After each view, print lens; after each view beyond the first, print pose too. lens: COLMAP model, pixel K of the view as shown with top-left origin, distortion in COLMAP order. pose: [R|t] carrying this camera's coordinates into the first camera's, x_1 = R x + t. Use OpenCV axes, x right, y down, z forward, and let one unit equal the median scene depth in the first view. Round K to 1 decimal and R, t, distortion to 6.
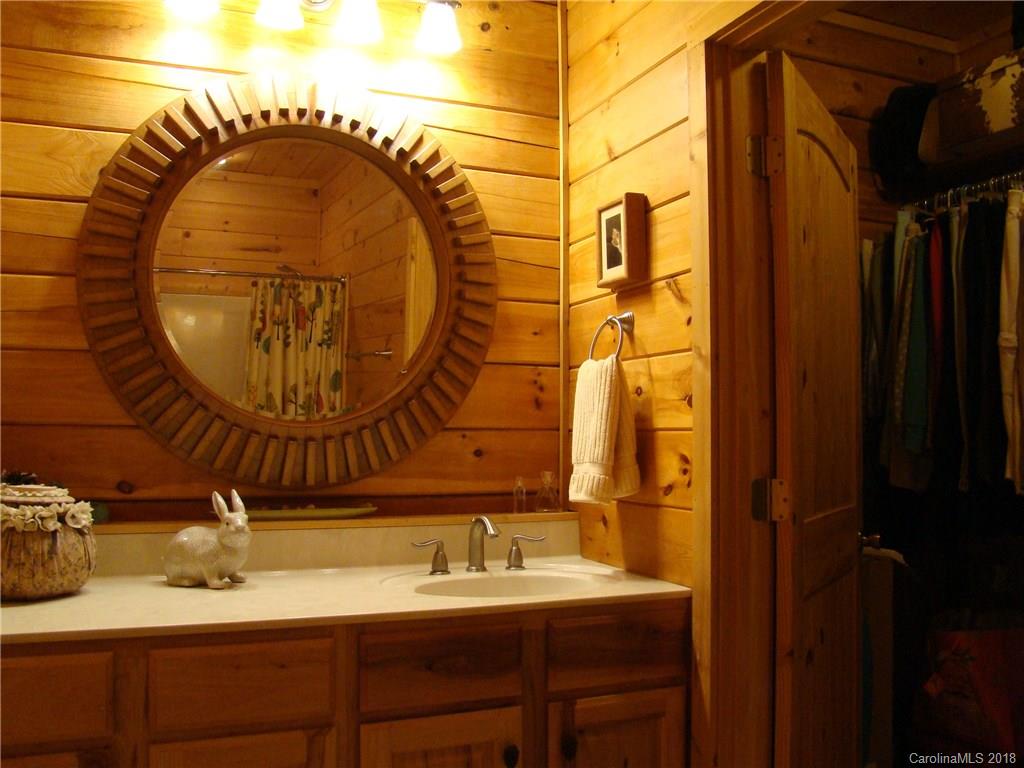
lens RADIAL K [[918.6, 0, 512.0], [0, 918.6, 384.0], [0, 0, 1]] dist [-0.139641, 0.102758]
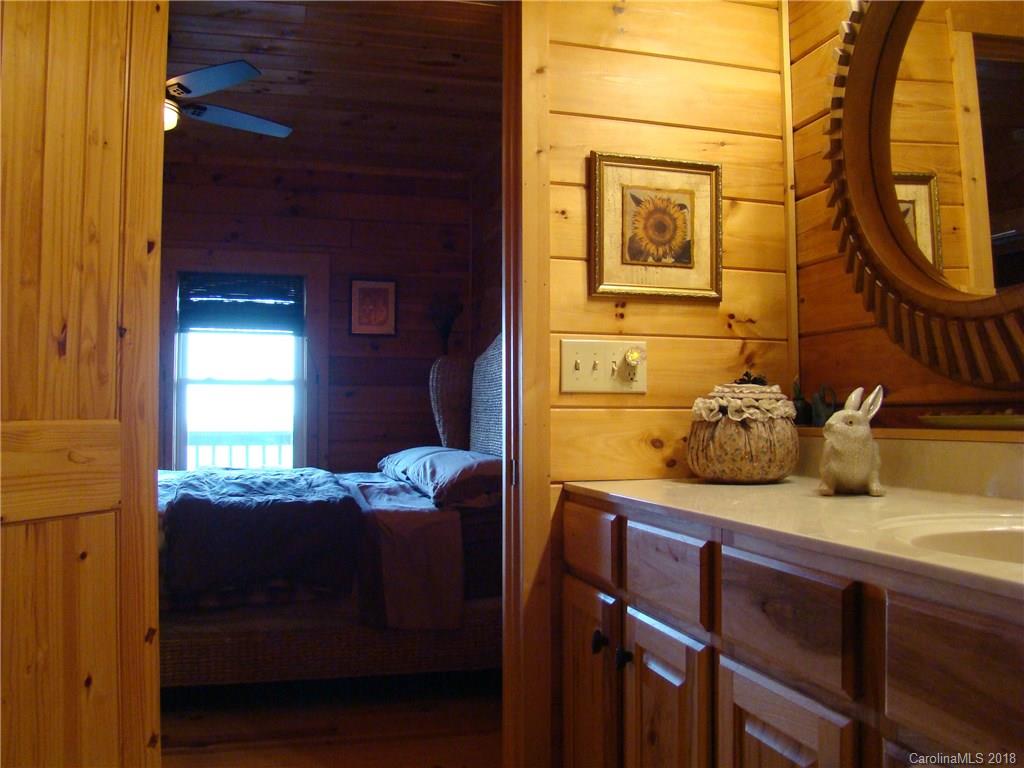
lens RADIAL K [[918.6, 0, 512.0], [0, 918.6, 384.0], [0, 0, 1]] dist [-0.139641, 0.102758]
pose [[-0.127095, -0.037620, -0.991177, 0.640225], [0.054986, 0.997477, -0.044910, 0.154240], [0.990365, -0.060209, -0.124706, 0.885250]]
